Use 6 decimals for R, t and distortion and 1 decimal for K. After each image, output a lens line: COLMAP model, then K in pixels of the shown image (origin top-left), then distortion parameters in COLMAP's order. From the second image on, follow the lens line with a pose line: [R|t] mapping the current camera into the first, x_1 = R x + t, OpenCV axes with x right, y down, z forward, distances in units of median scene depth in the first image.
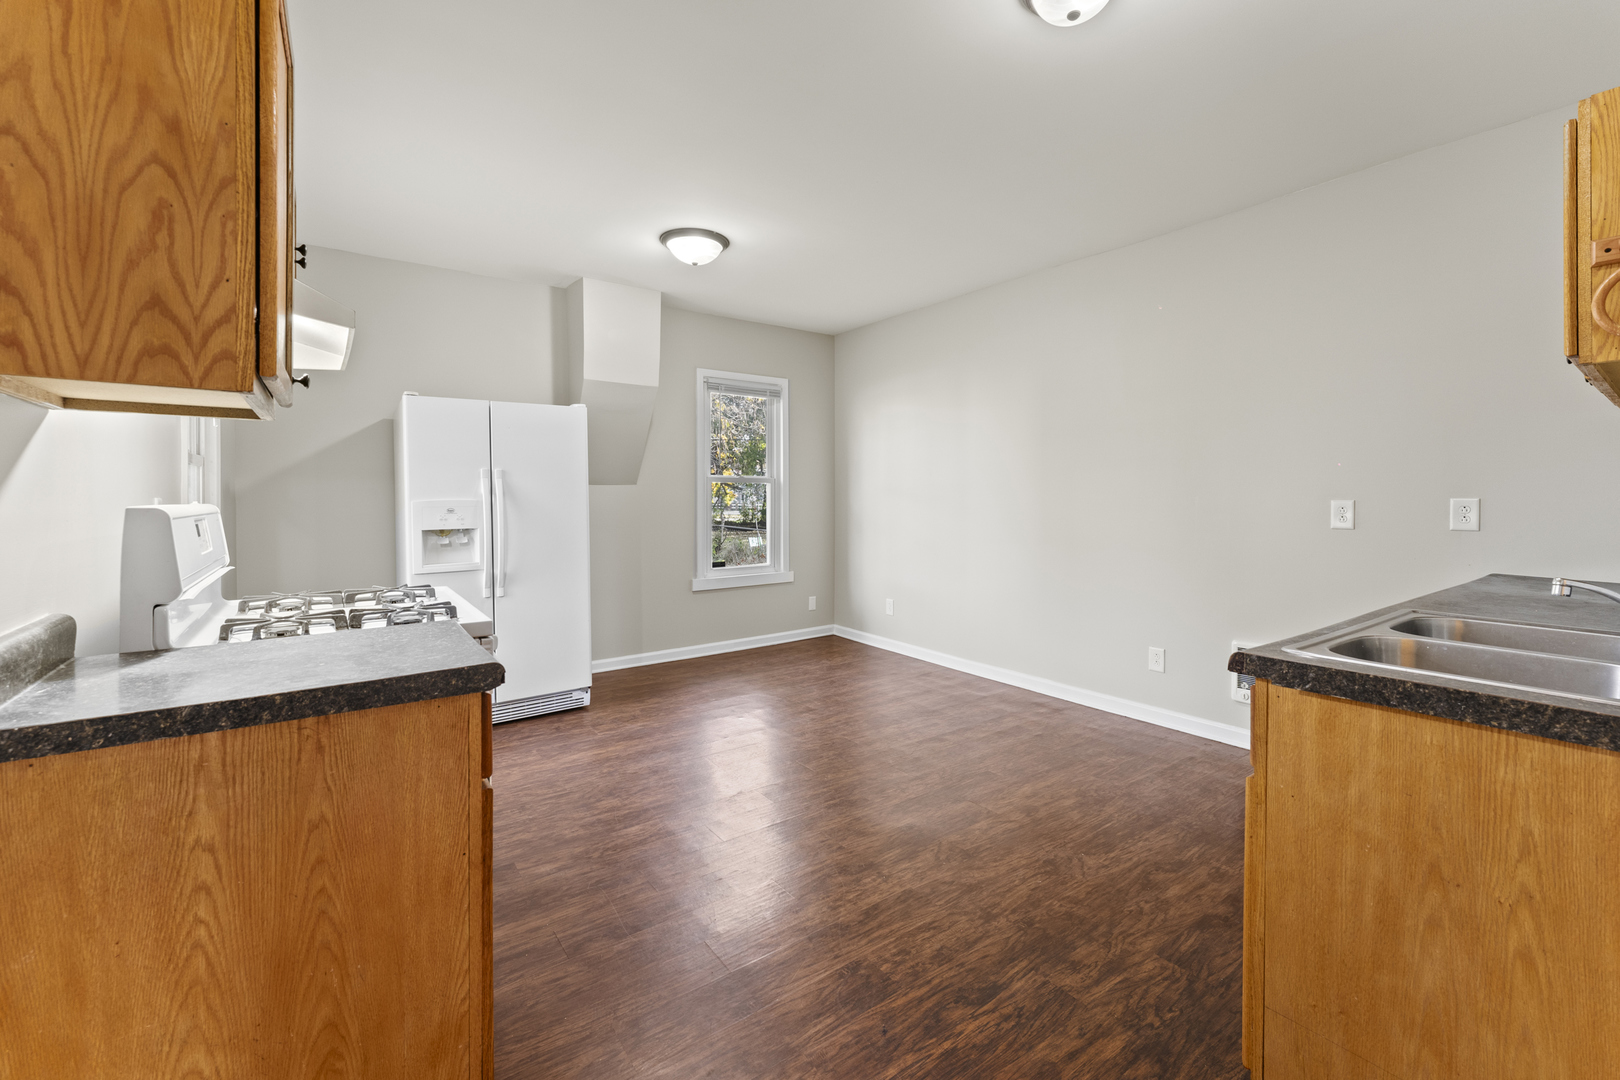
lens RADIAL K [[655.6, 0, 824.8], [0, 655.6, 520.3], [0, 0, 1]] dist [0.000550, 0.000013]
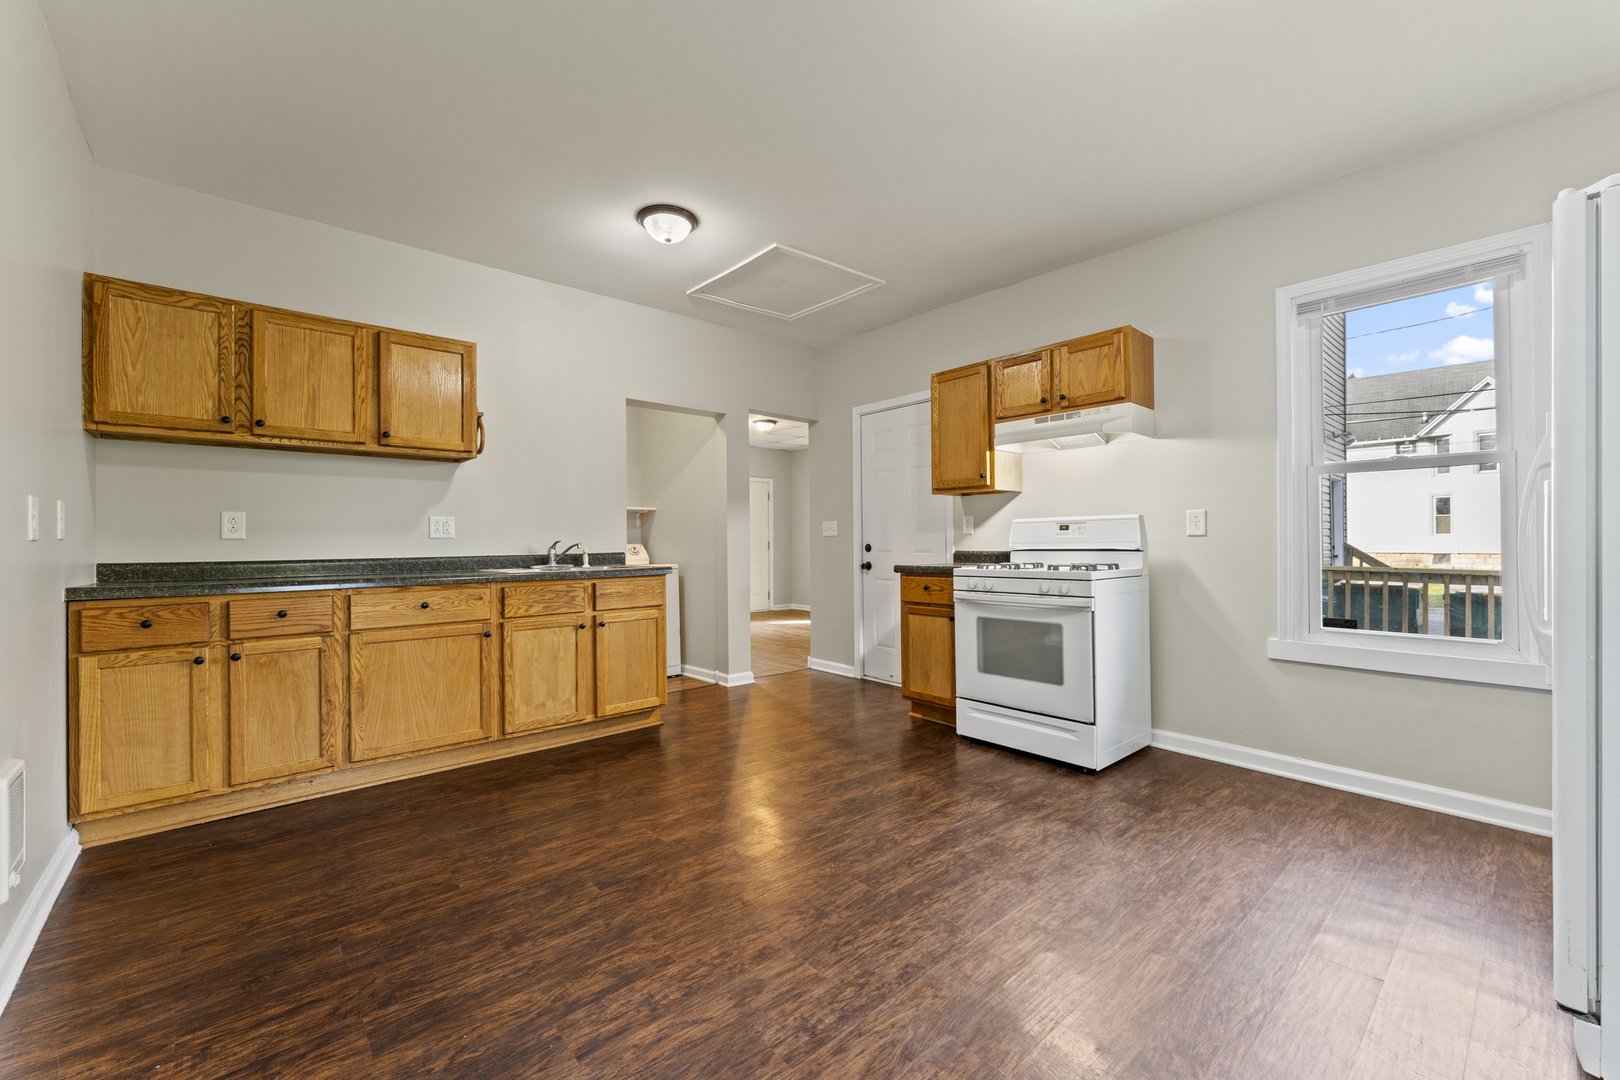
lens RADIAL K [[653.5, 0, 806.9], [0, 653.5, 522.7], [0, 0, 1]] dist [0.000734, 0.000083]
pose [[-0.997465, 0.002078, -0.071127, 0.071258], [0.002232, 0.999995, -0.002084, -0.000746], [0.071122, -0.002237, -0.997465, 1.493158]]
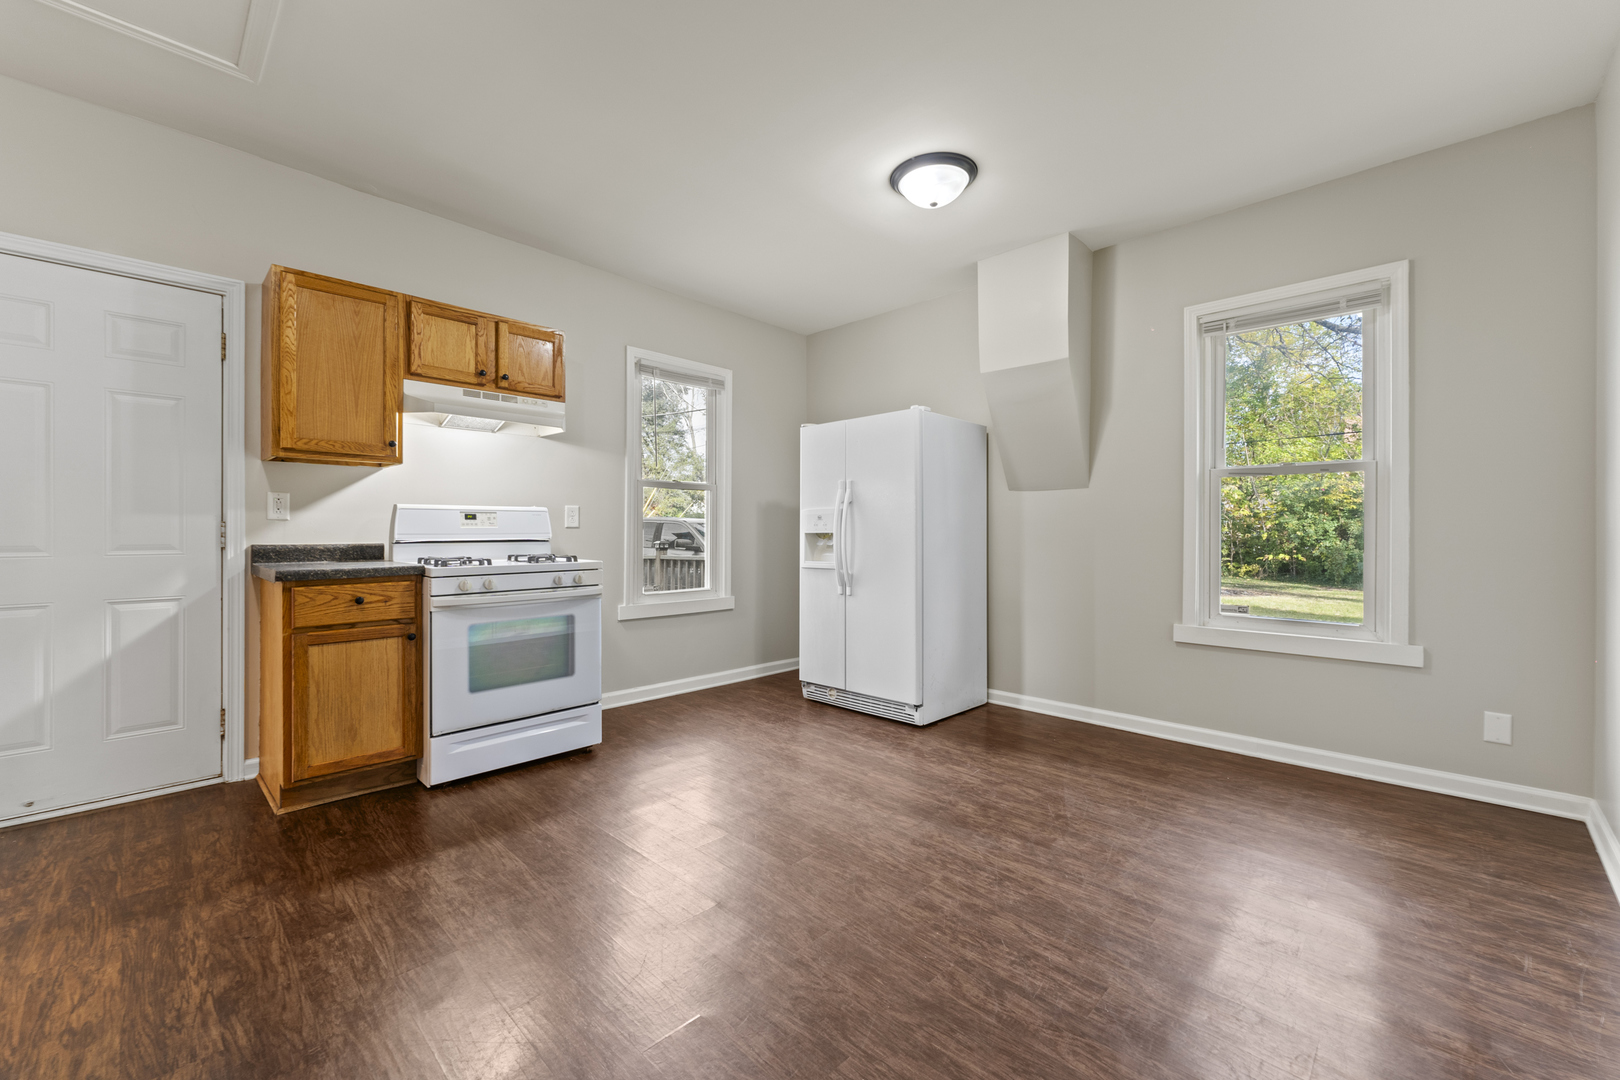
lens RADIAL K [[653.5, 0, 806.9], [0, 653.5, 522.7], [0, 0, 1]] dist [0.000734, 0.000083]
pose [[0.158204, -0.009802, -0.987358, 0.616248], [-0.033963, 0.999305, -0.015362, 0.013220], [0.986822, 0.035964, 0.157761, 0.778987]]
